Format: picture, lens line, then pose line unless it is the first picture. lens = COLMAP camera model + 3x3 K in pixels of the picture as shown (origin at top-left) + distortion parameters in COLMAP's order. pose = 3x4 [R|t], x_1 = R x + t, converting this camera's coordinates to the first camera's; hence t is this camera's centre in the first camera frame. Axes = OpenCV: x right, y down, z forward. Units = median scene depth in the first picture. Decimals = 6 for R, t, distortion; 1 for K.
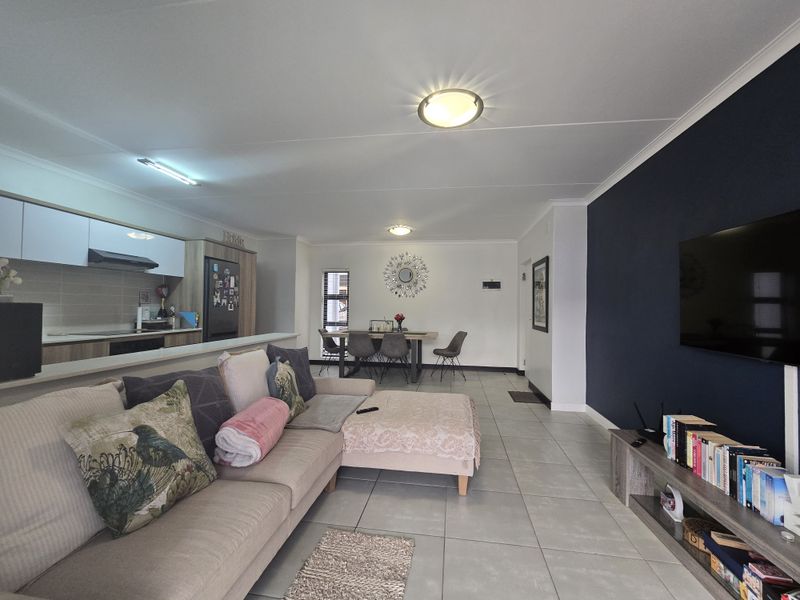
lens RADIAL K [[329.8, 0, 400.0], [0, 329.8, 300.0], [0, 0, 1]] dist [-0.015121, 0.006708]
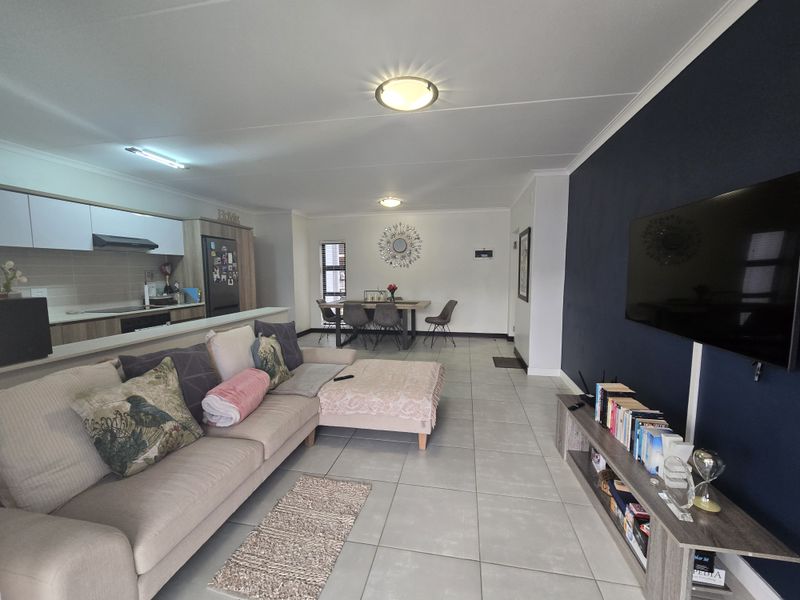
lens RADIAL K [[329.8, 0, 400.0], [0, 329.8, 300.0], [0, 0, 1]] dist [-0.015121, 0.006708]
pose [[0.998922, -0.015201, -0.043863, 0.163124], [0.019962, 0.993706, 0.110223, -0.054641], [0.041912, -0.110980, 0.992939, -0.087764]]
